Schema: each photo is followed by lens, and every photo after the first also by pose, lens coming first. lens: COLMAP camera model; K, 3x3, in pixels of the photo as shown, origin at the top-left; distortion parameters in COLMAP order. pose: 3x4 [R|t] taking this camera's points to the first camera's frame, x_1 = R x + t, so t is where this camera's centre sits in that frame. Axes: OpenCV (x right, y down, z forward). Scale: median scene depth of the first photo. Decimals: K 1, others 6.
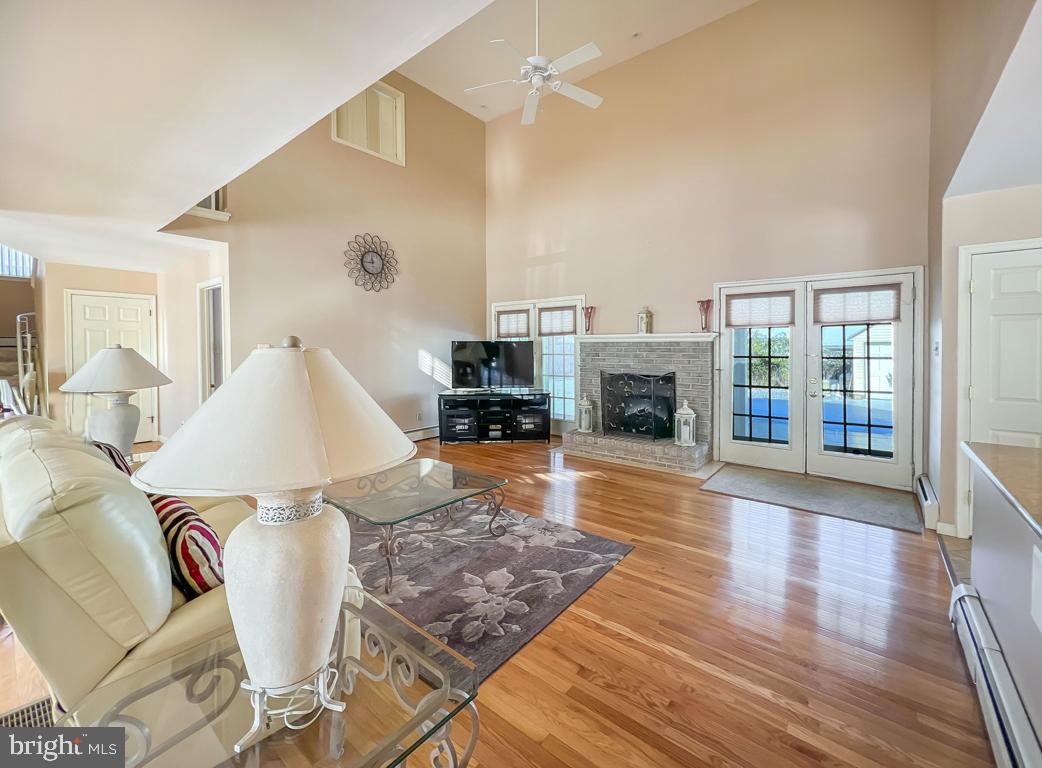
lens RADIAL K [[430.2, 0, 512.5], [0, 430.2, 357.2], [0, 0, 1]] dist [-0.002519, 0.000804]
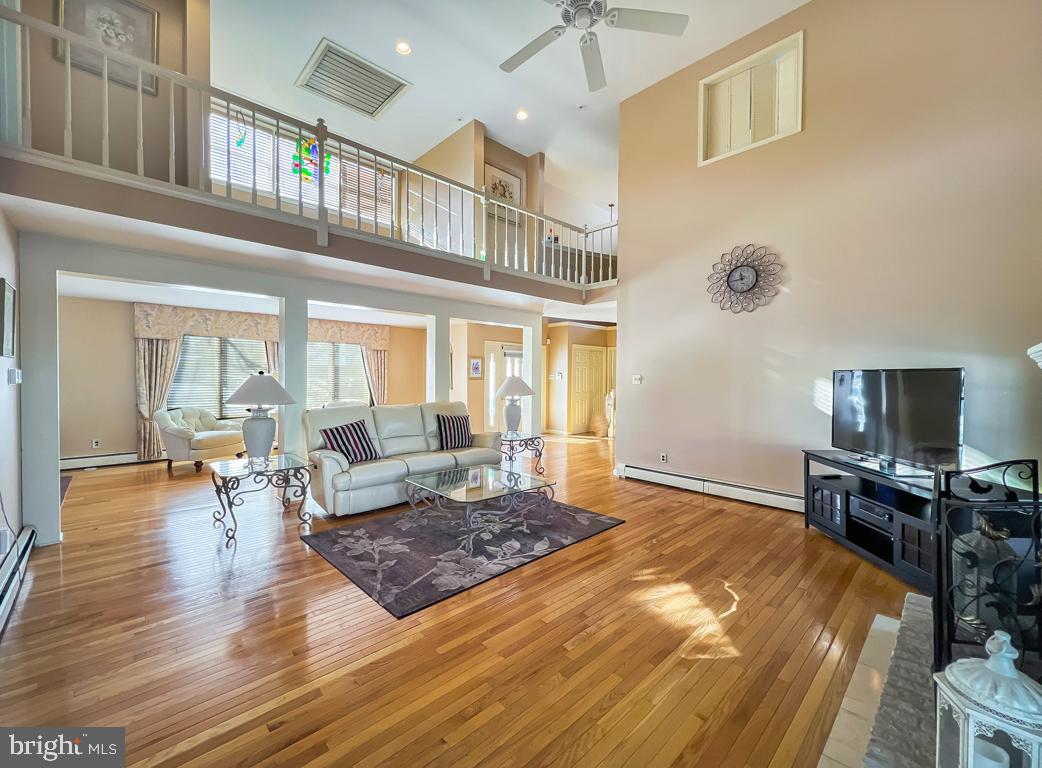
lens RADIAL K [[430.2, 0, 544.5], [0, 430.2, 377.8], [0, 0, 1]] dist [-0.002519, 0.000804]
pose [[-0.088847, 0.004802, -0.996034, 0.649756], [-0.032232, 0.999451, 0.007693, -0.021133], [0.995524, 0.032787, -0.088644, 0.807003]]
